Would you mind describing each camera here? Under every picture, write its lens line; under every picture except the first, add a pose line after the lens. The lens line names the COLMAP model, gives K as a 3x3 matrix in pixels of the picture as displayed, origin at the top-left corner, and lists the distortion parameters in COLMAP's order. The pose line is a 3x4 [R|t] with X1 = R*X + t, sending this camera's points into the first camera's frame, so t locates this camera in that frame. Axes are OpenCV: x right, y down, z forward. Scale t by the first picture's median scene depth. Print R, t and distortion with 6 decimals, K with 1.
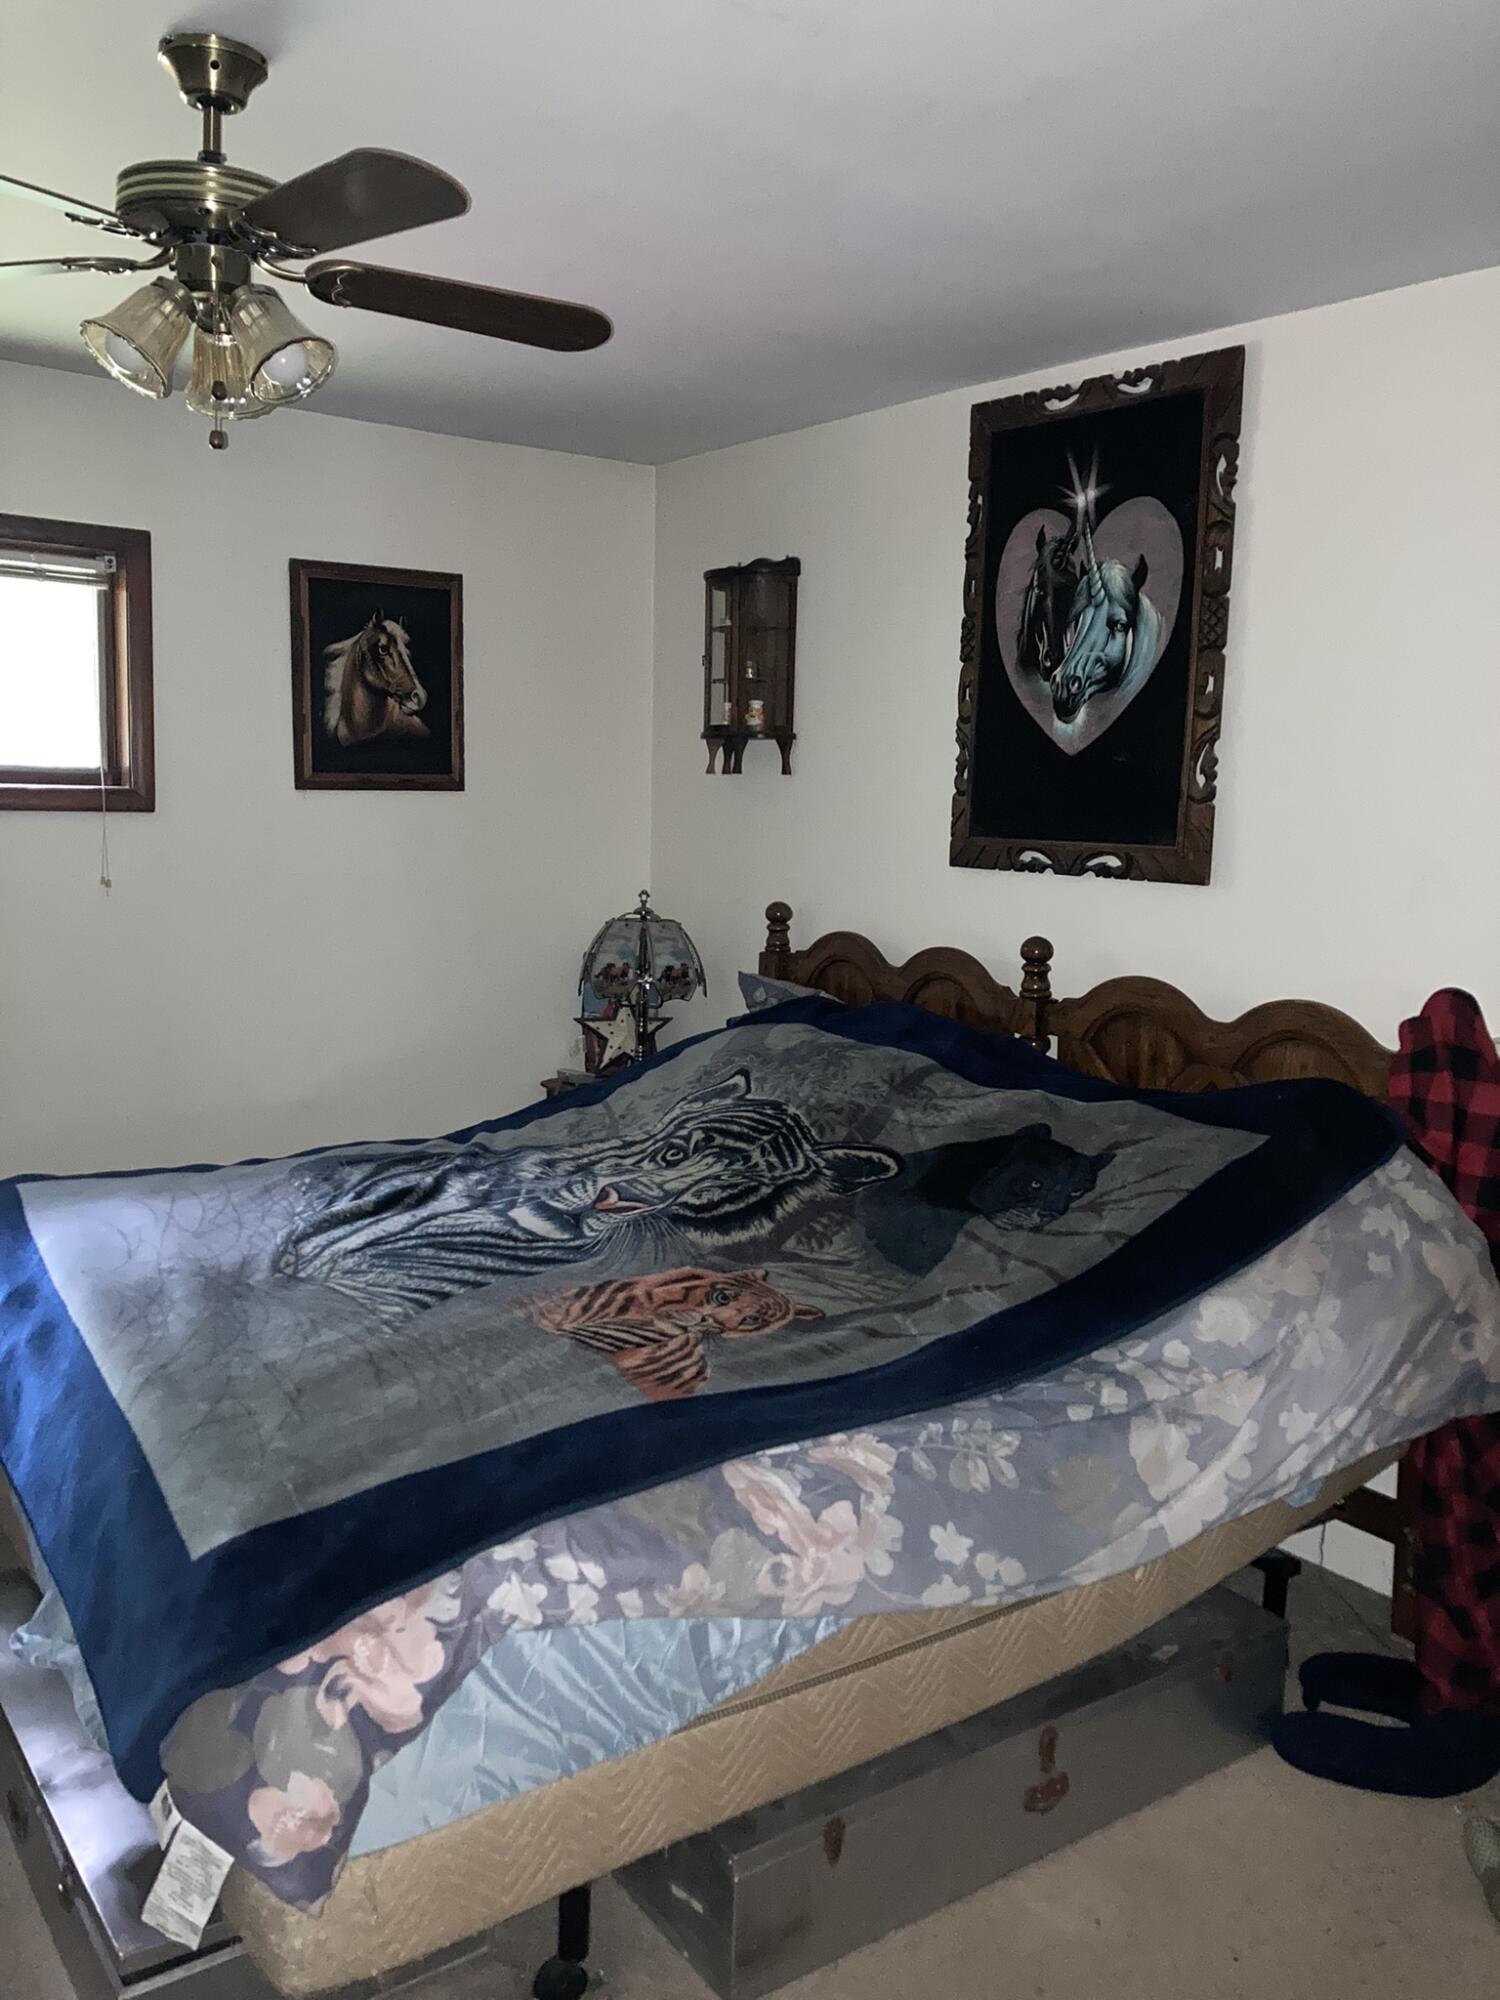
lens RADIAL K [[1653.9, 0, 765.4], [0, 1653.9, 998.6], [0, 0, 1]] dist [0.063885, -0.008522]
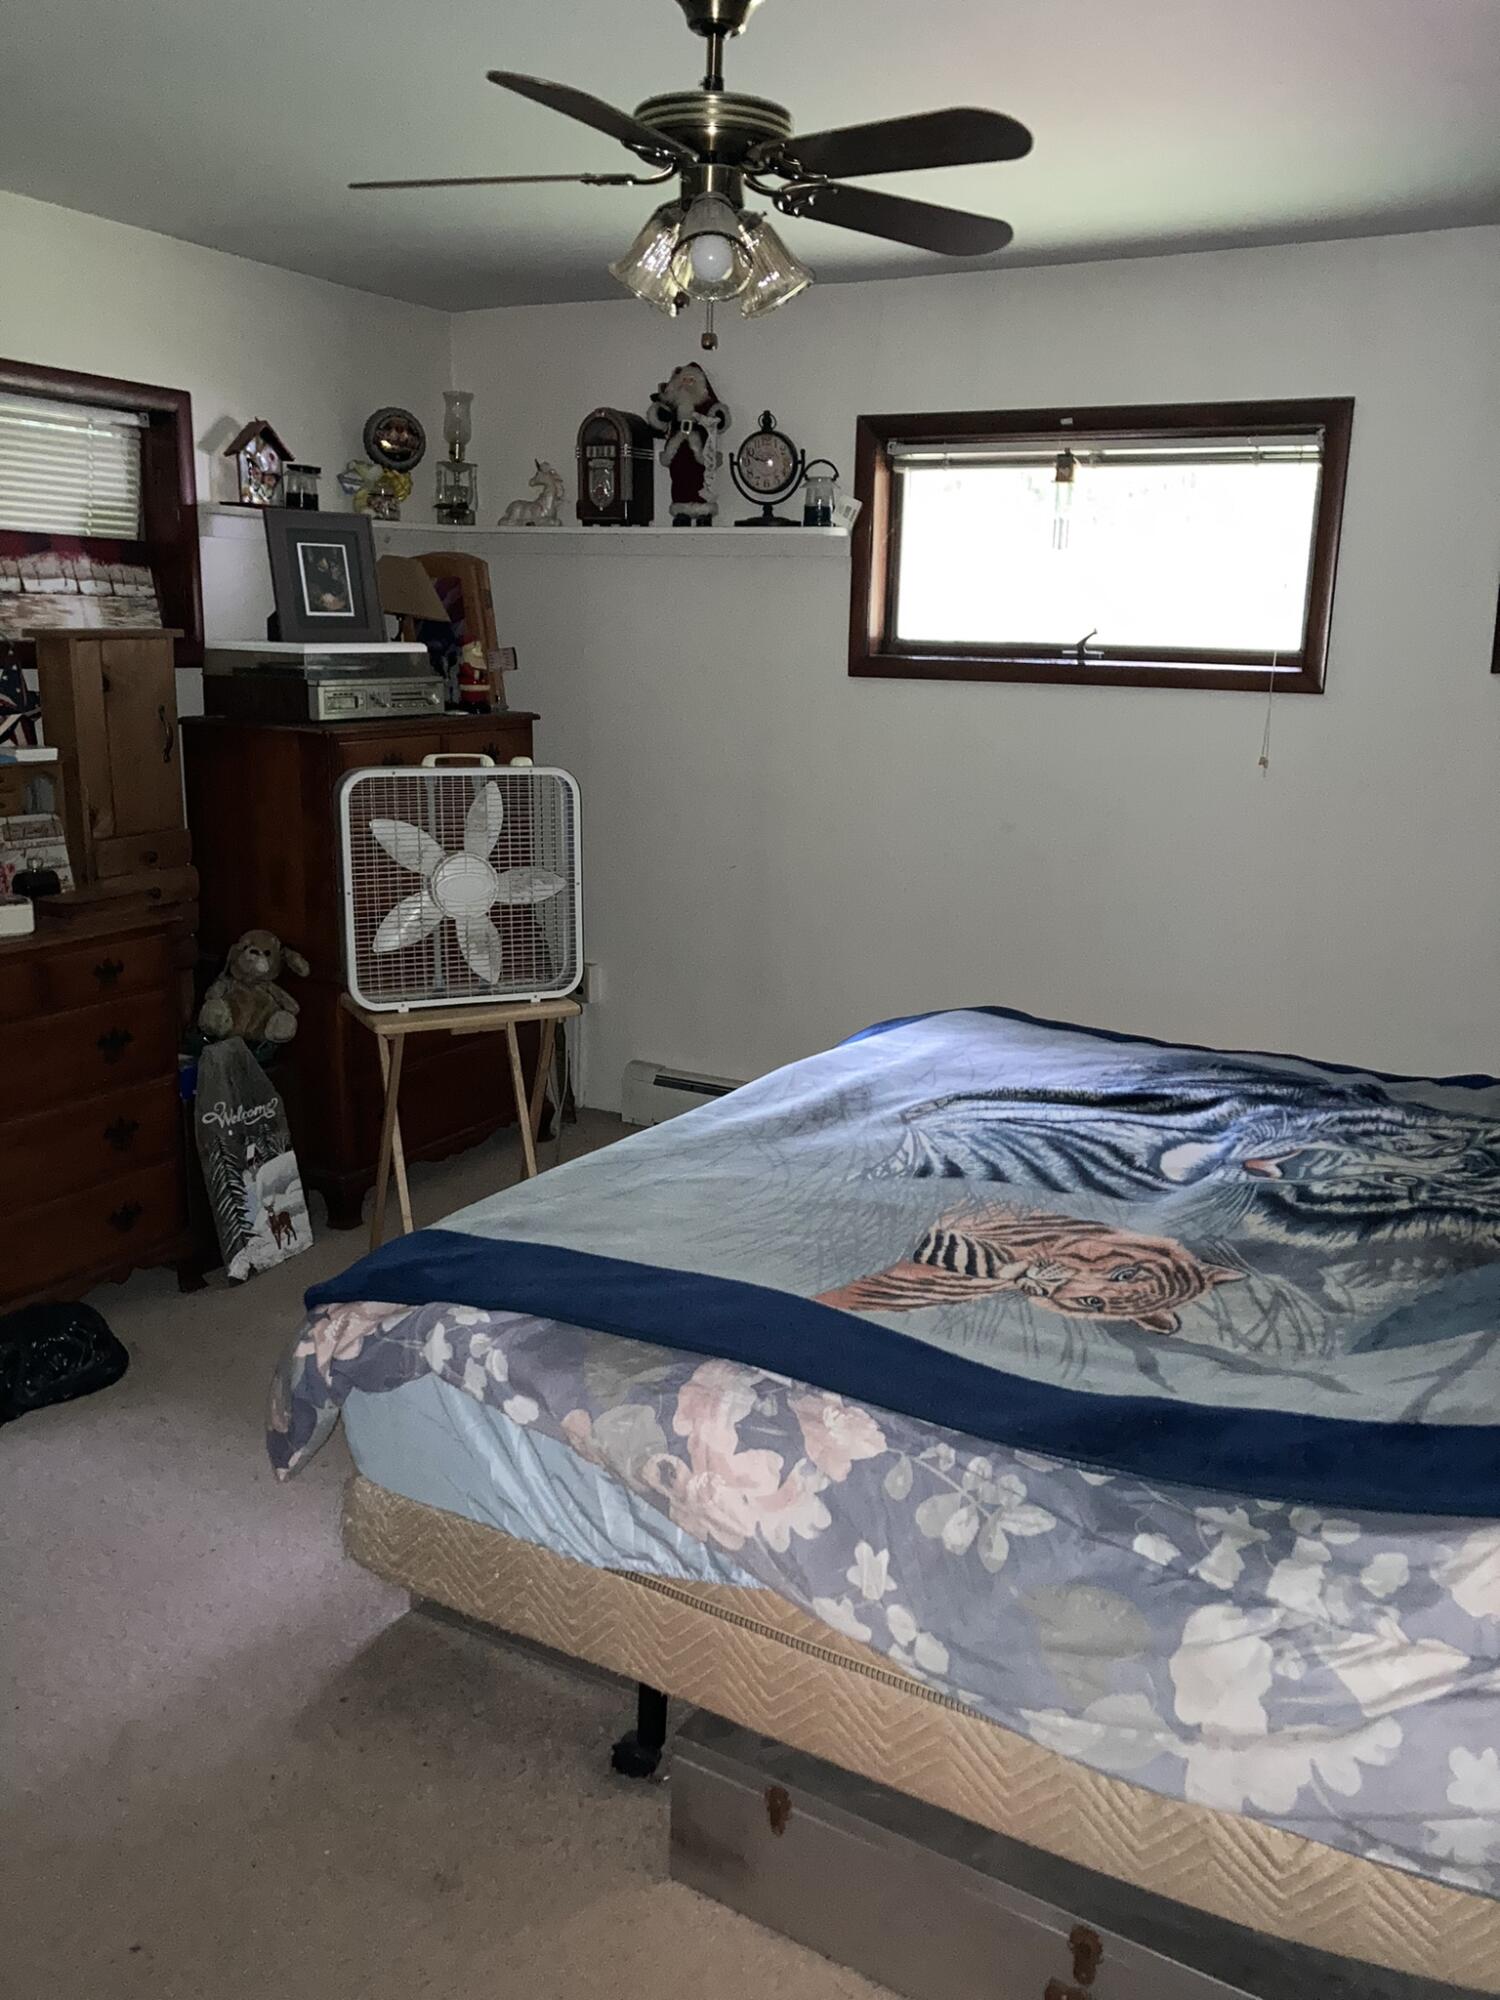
lens RADIAL K [[1653.9, 0, 765.4], [0, 1653.9, 998.6], [0, 0, 1]] dist [0.063885, -0.008522]
pose [[0.399482, 0.191662, -0.896482, 0.604708], [-0.139342, 0.979233, 0.147262, -0.053215], [0.906090, 0.066089, 0.417892, 0.452931]]
